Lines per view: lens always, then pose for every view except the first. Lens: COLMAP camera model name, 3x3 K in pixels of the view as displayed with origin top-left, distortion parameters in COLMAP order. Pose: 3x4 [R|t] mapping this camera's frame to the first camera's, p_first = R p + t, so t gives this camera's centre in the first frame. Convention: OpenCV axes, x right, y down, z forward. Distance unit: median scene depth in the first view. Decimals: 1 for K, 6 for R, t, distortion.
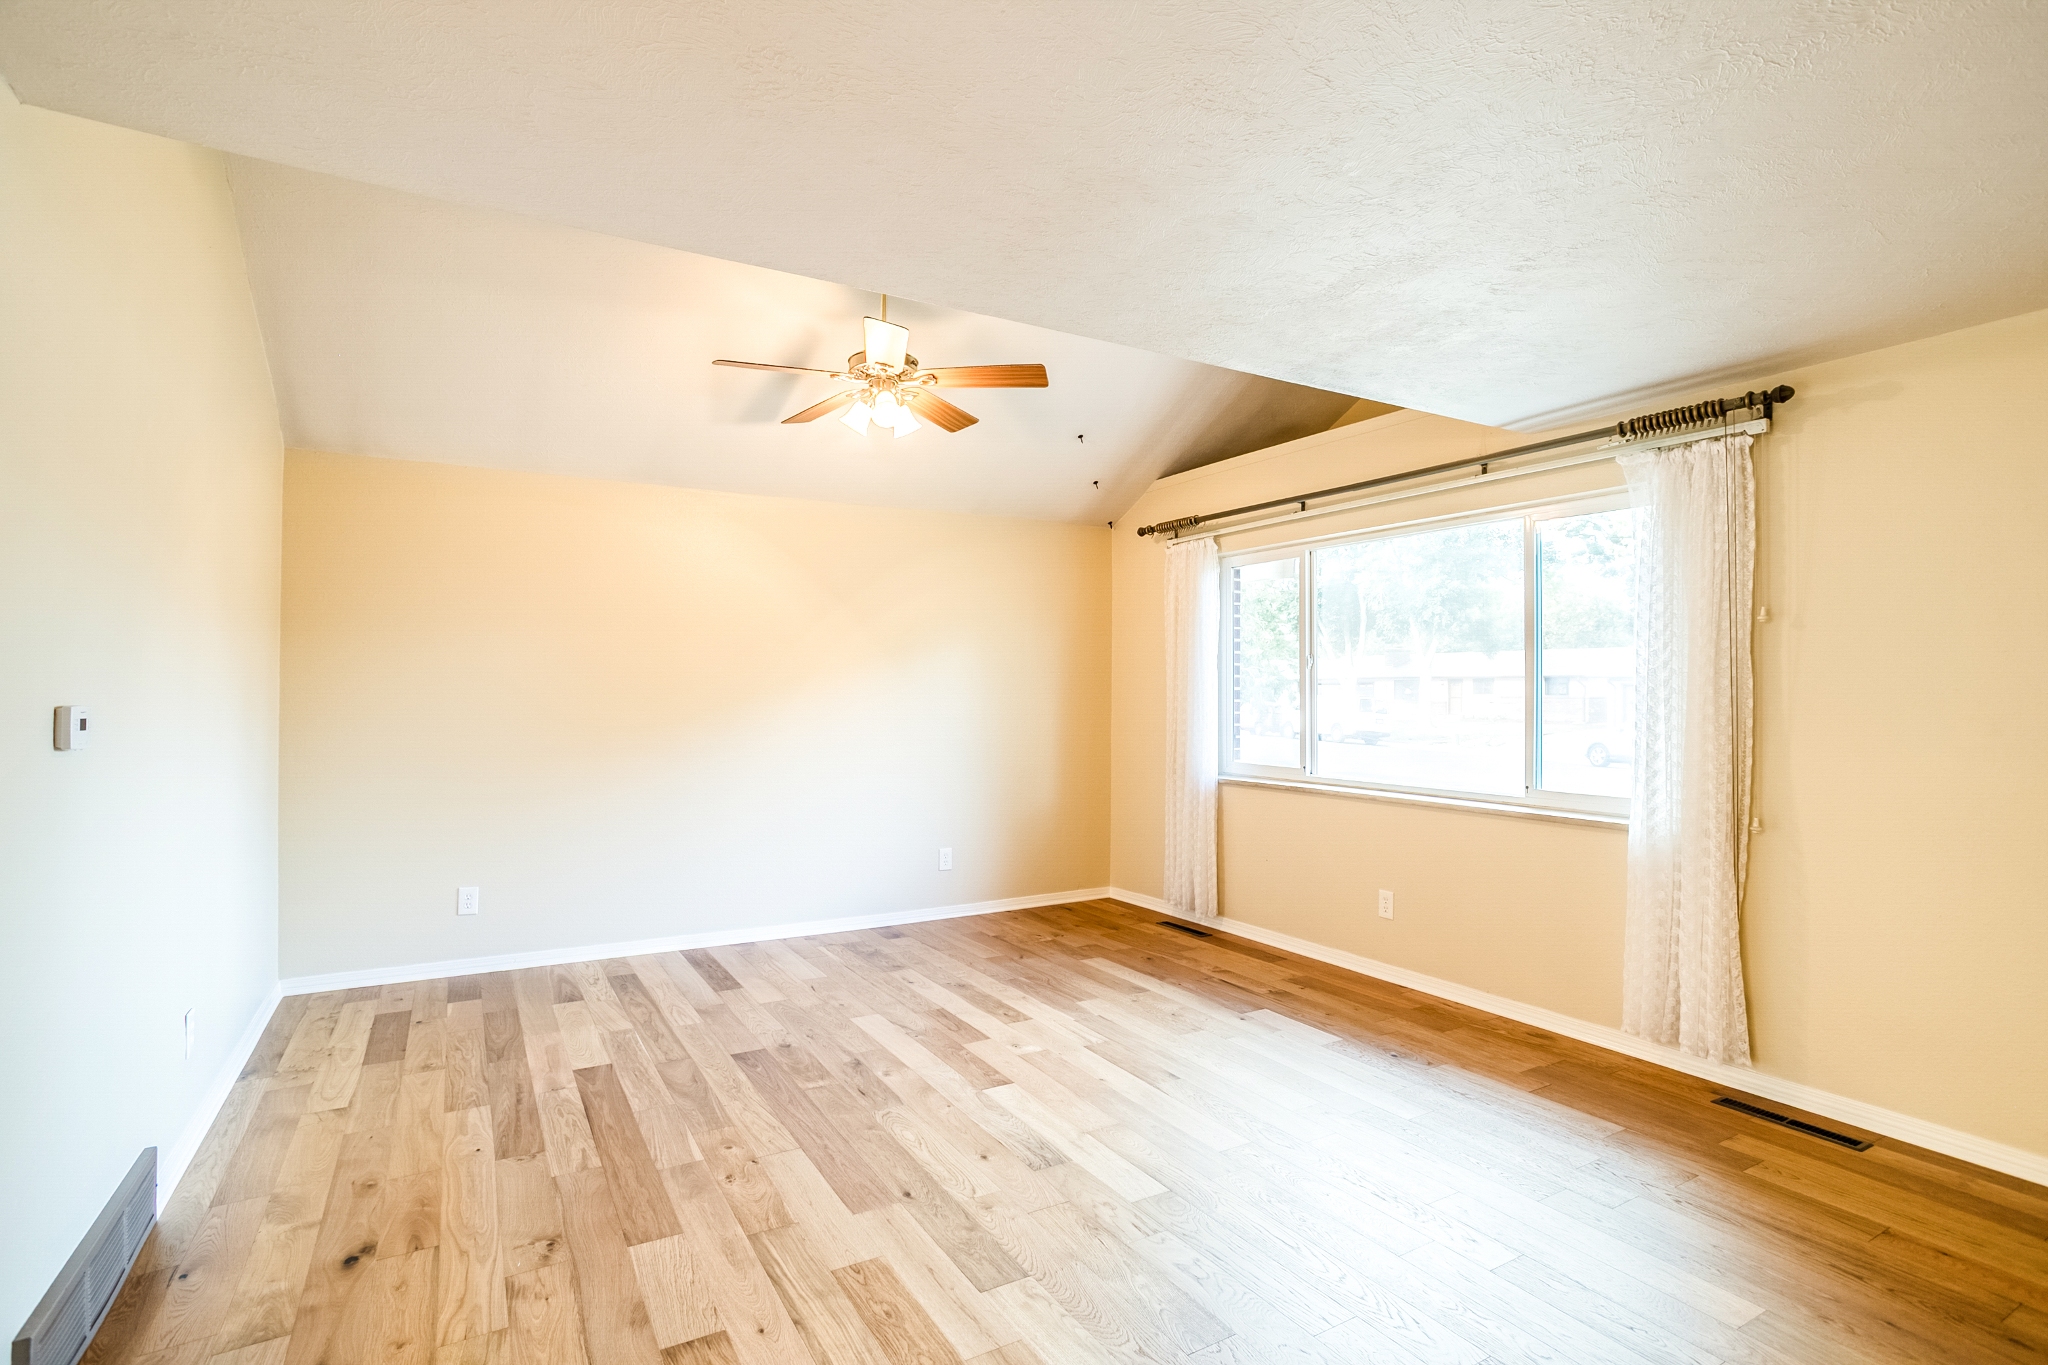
lens RADIAL K [[988.0, 0, 1012.8], [0, 988.0, 693.7], [0, 0, 1]] dist [-0.063331, 0.040156]
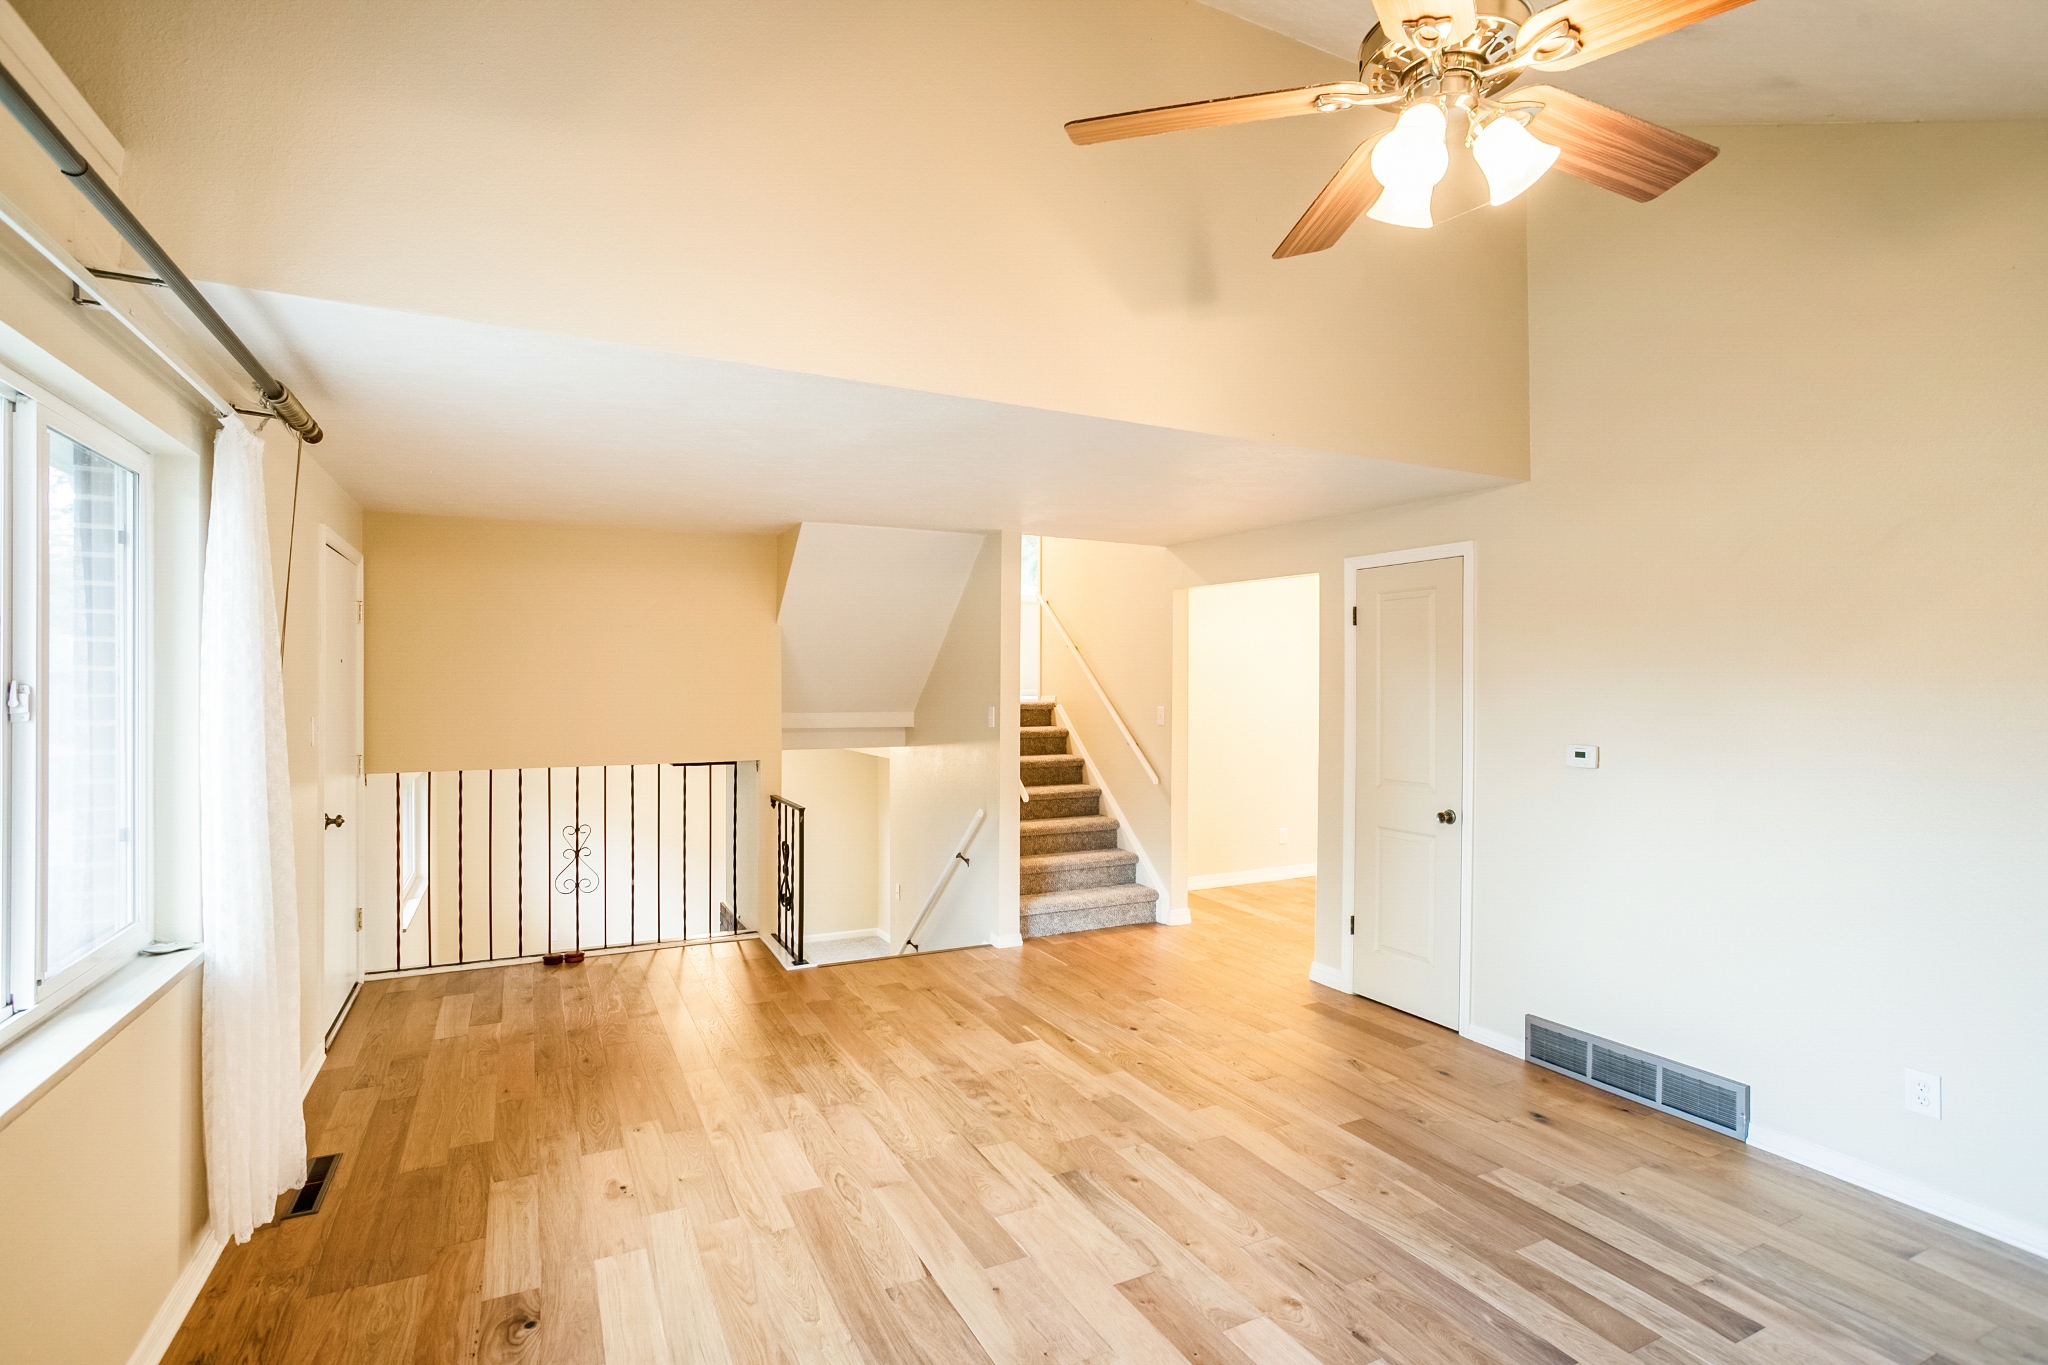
lens RADIAL K [[981.8, 0, 1014.2], [0, 981.8, 684.9], [0, 0, 1]] dist [-0.058419, 0.032462]
pose [[-0.998463, -0.005605, 0.055138, 0.034531], [-0.005357, 0.999975, 0.004641, -0.057345], [-0.055163, 0.004339, -0.998468, 1.557497]]
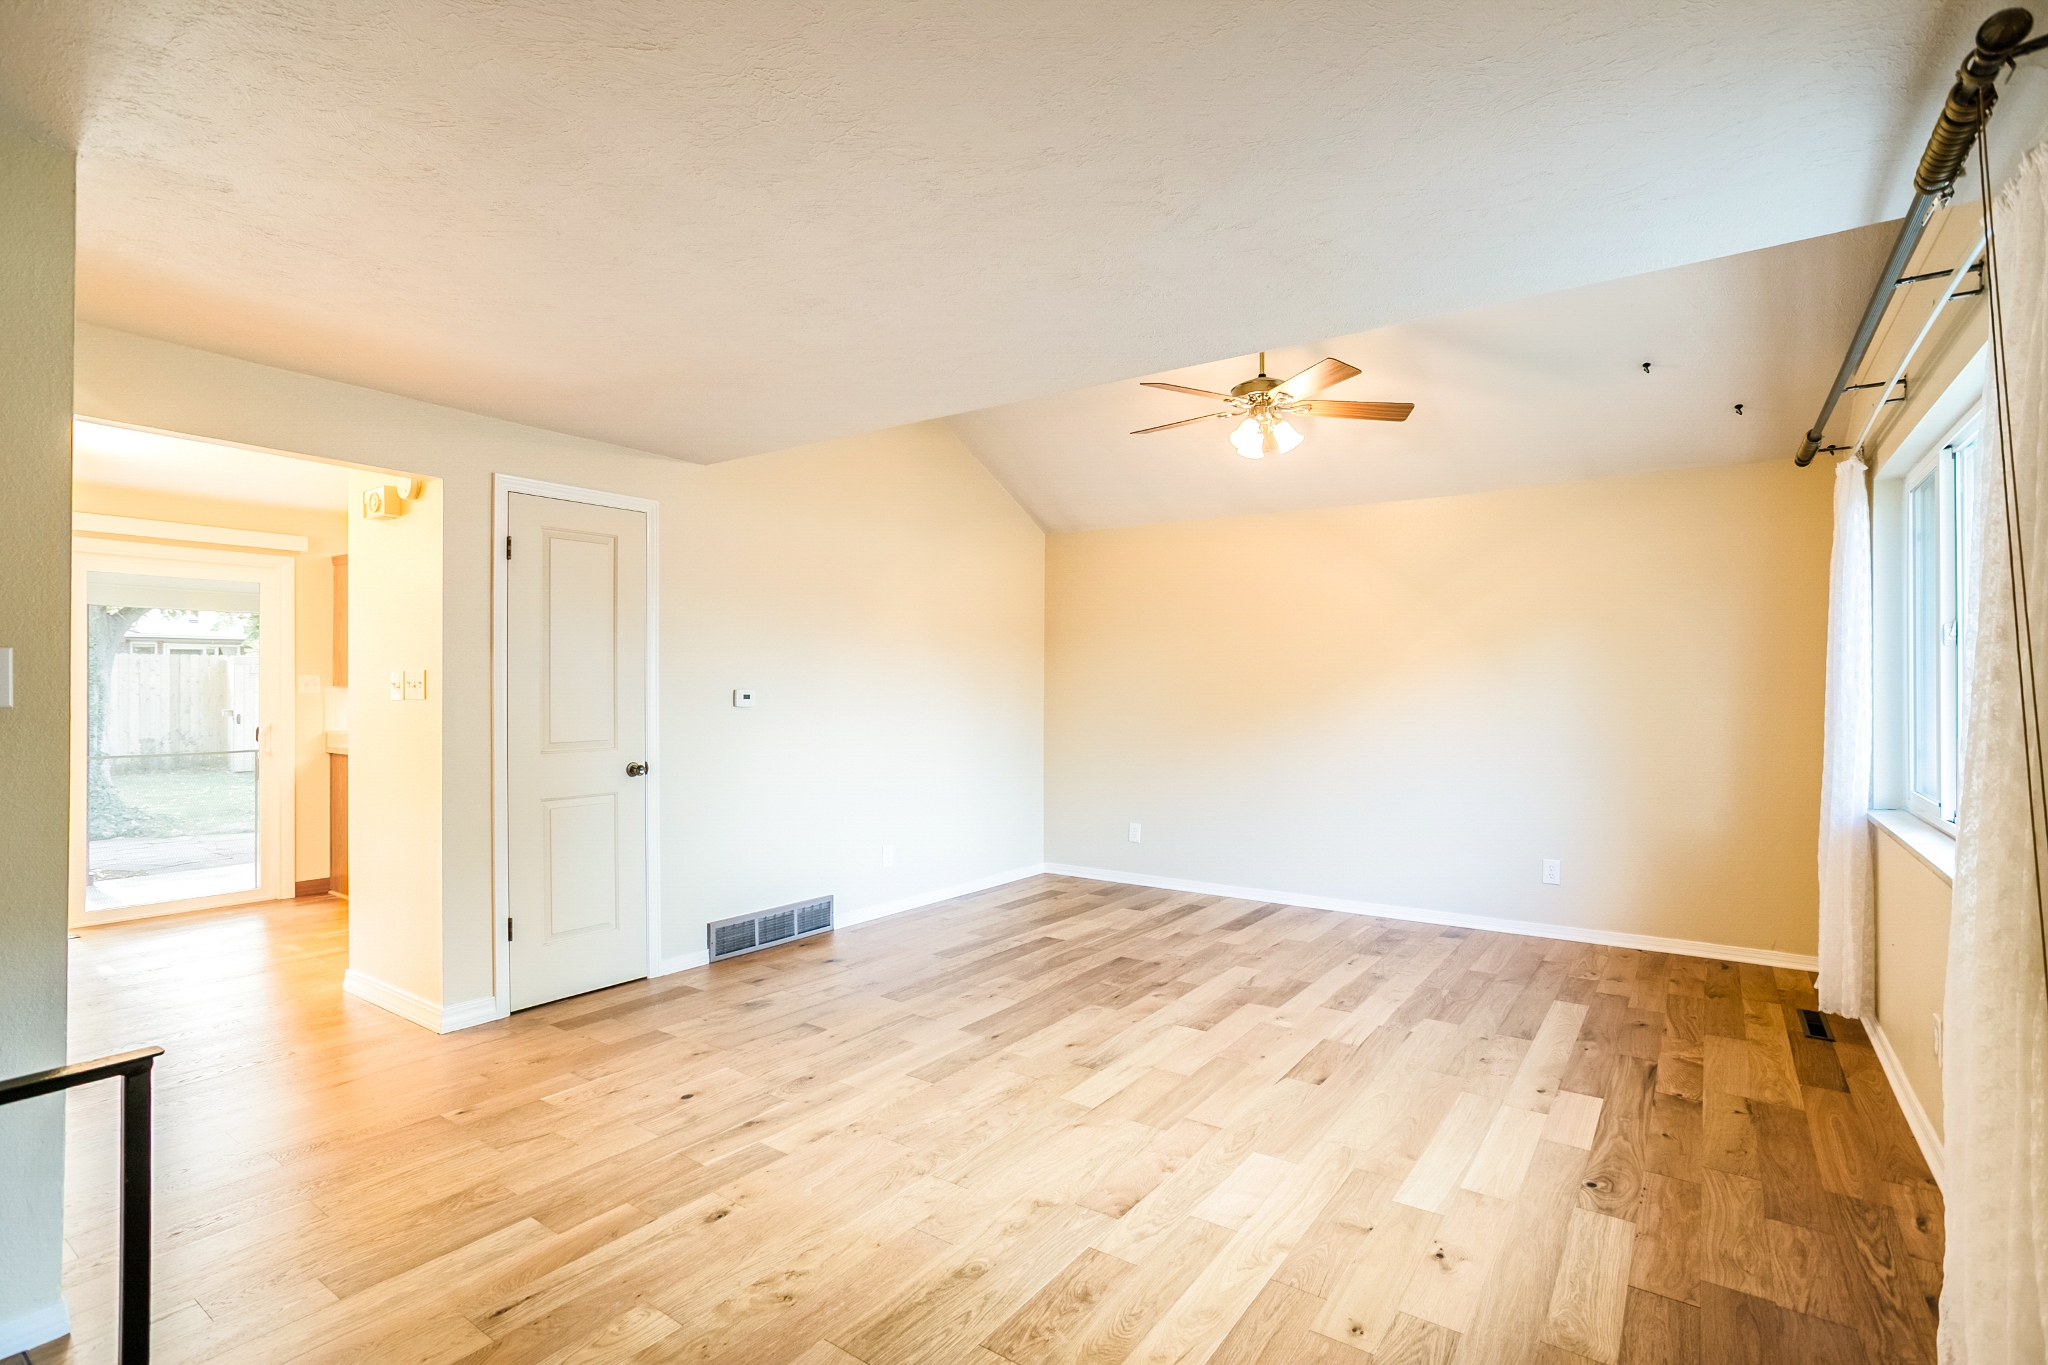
lens RADIAL K [[988.0, 0, 1012.8], [0, 988.0, 693.7], [0, 0, 1]] dist [-0.063331, 0.040156]
pose [[0.414047, 0.006367, -0.910233, 0.831179], [-0.003086, 0.999980, 0.005591, 0.004575], [0.910250, 0.000494, 0.414058, 0.299452]]
